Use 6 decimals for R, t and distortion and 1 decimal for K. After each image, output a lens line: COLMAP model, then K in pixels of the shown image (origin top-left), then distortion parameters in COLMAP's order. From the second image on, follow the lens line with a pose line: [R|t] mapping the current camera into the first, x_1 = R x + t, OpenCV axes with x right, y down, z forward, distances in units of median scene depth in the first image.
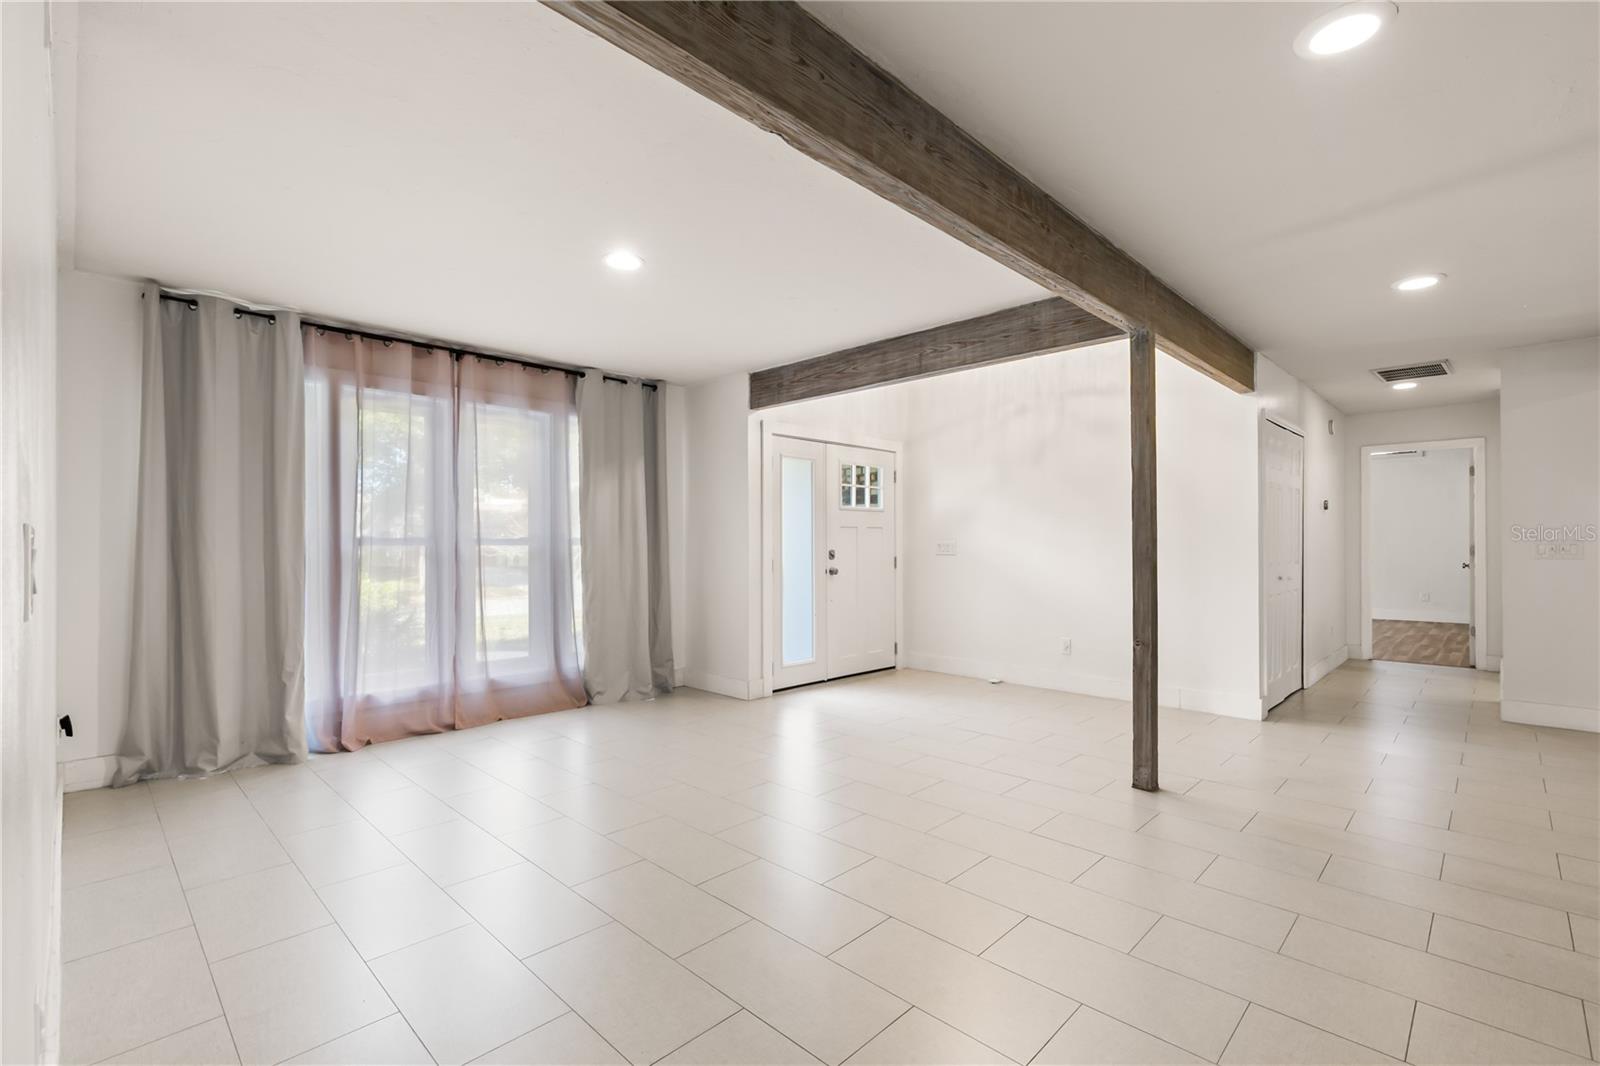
lens RADIAL K [[713.8, 0, 815.2], [0, 713.8, 541.7], [0, 0, 1]] dist [0.001640, 0.001237]
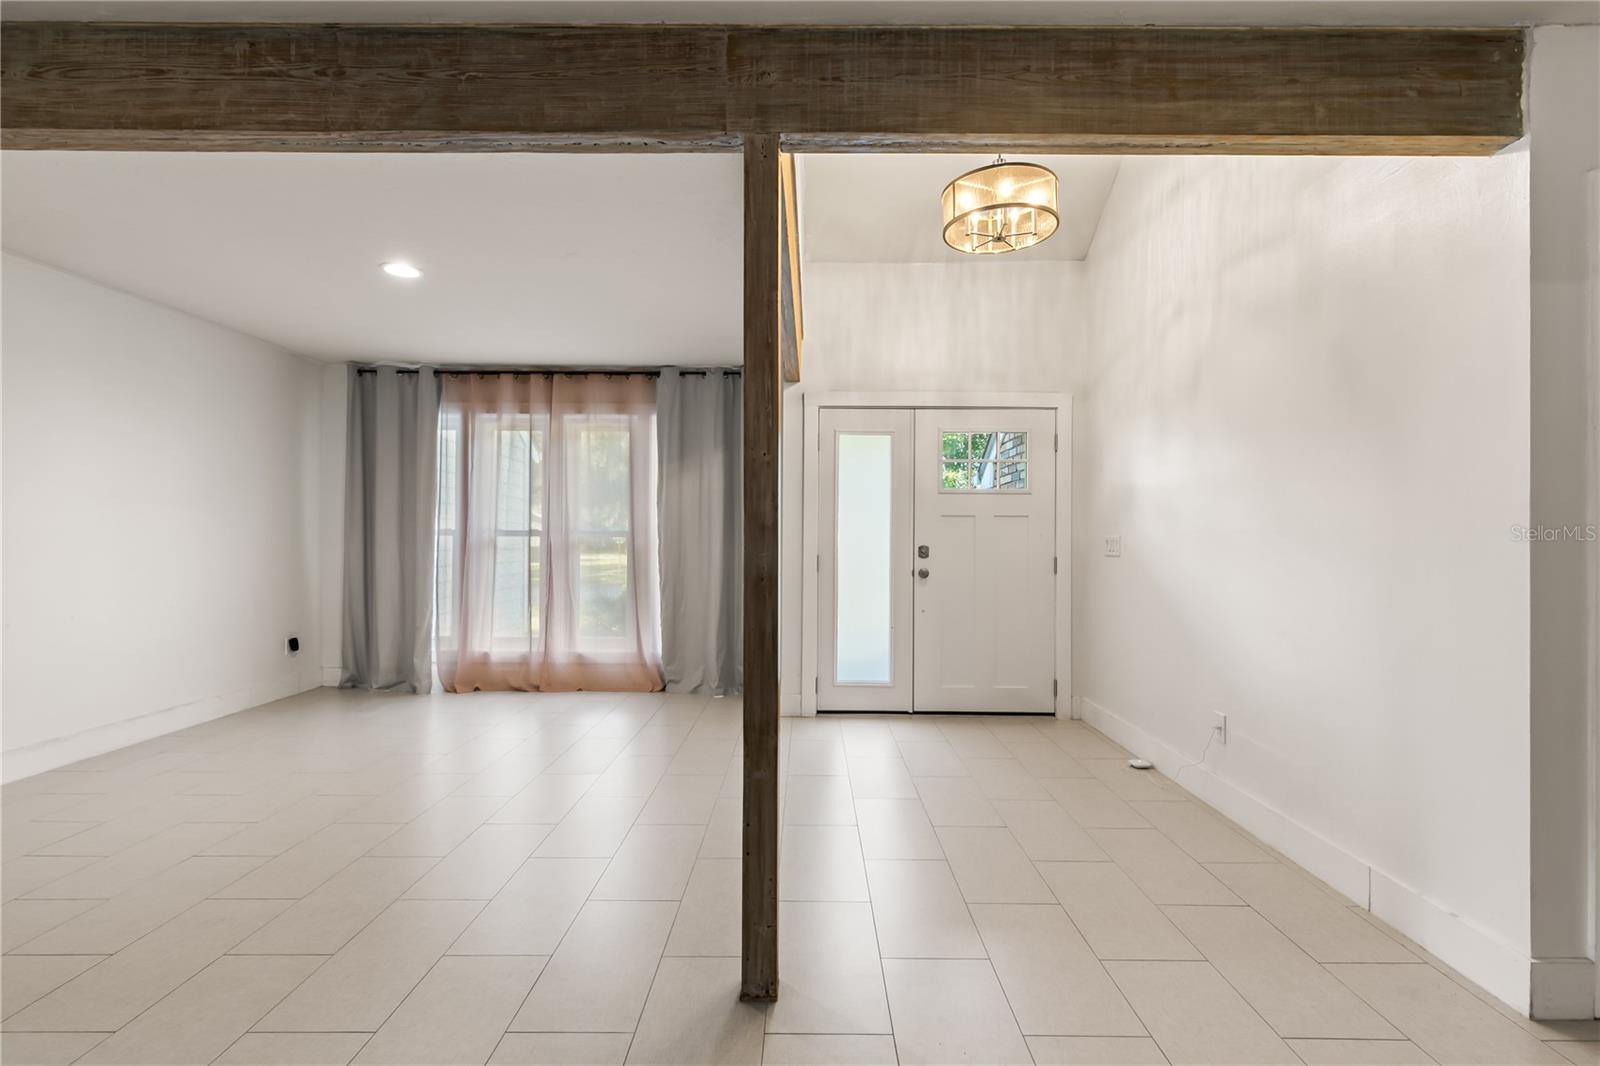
lens RADIAL K [[713.8, 0, 807.2], [0, 713.8, 535.4], [0, 0, 1]] dist [0.001640, 0.001237]
pose [[0.694234, 0.002989, -0.719744, 0.615179], [-0.005843, 0.999982, -0.001483, 0.002649], [0.719726, 0.005235, 0.694238, 0.460398]]
